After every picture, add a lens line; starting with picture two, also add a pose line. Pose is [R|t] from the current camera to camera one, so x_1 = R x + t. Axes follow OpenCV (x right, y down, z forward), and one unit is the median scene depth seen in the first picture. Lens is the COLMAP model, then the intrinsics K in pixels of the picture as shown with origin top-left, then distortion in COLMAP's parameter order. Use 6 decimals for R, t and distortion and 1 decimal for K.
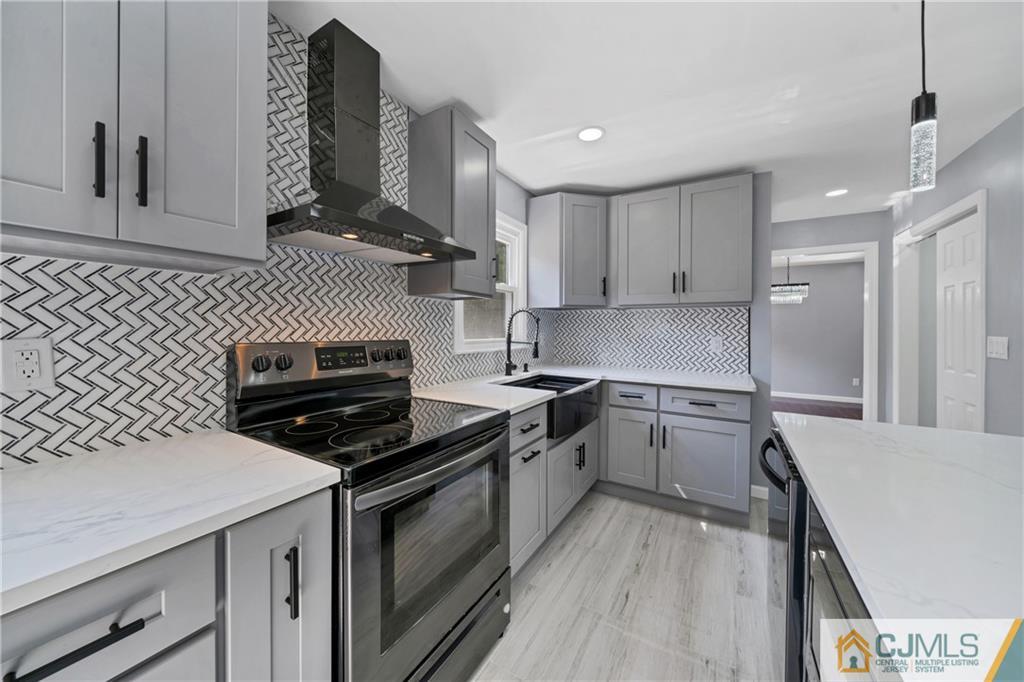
lens RADIAL K [[361.6, 0, 509.5], [0, 361.6, 330.0], [0, 0, 1]] dist [-0.001258, -0.000007]
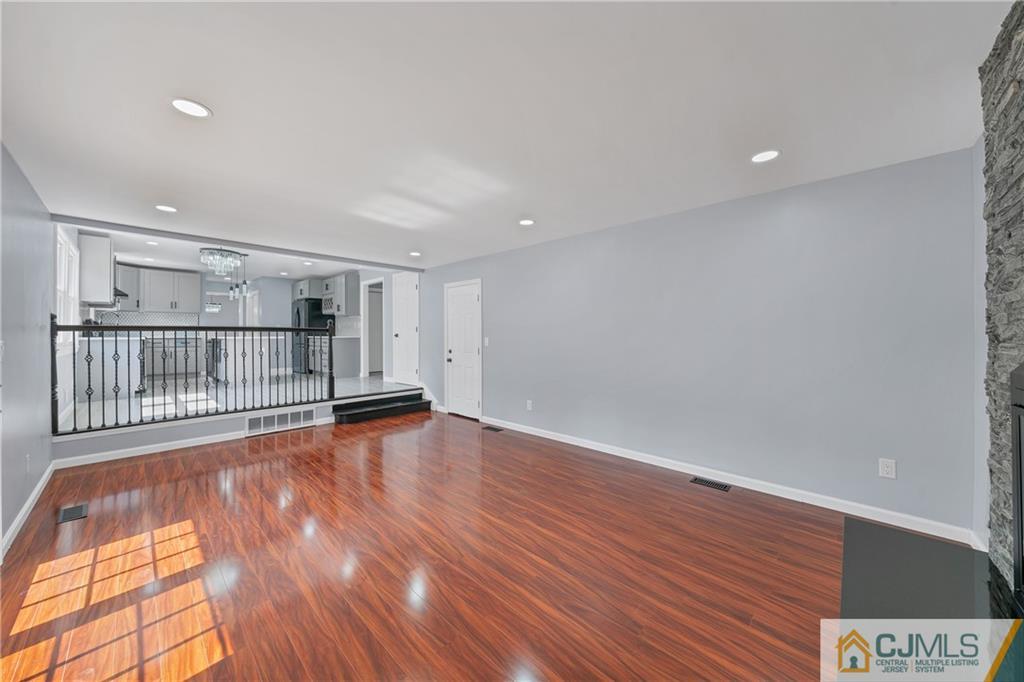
lens RADIAL K [[352.3, 0, 509.9], [0, 352.3, 338.5], [0, 0, 1]] dist [-0.004923, -0.000124]
pose [[0.203690, -0.012189, 0.978960, -2.092162], [0.006225, 0.999918, 0.011155, 0.148220], [-0.979016, 0.003822, 0.203749, -2.663917]]
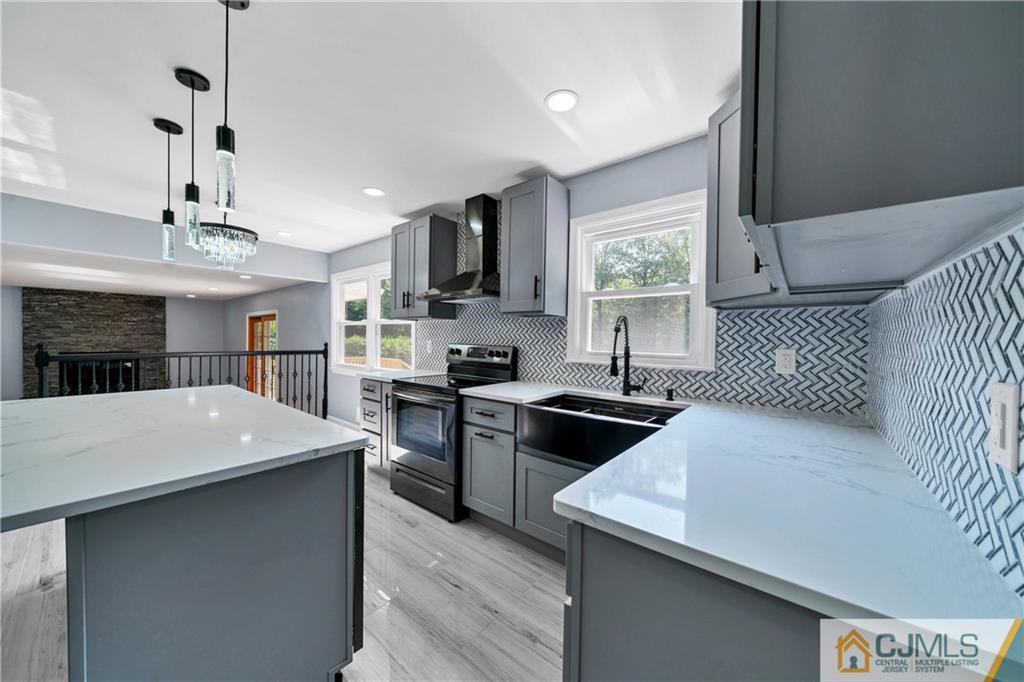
lens RADIAL K [[352.3, 0, 509.9], [0, 352.3, 338.5], [0, 0, 1]] dist [-0.004923, -0.000124]
pose [[-0.140905, -0.005287, -0.990009, 0.979411], [-0.021954, 0.999757, -0.002215, -0.002321], [0.989780, 0.021423, -0.140987, 0.940387]]
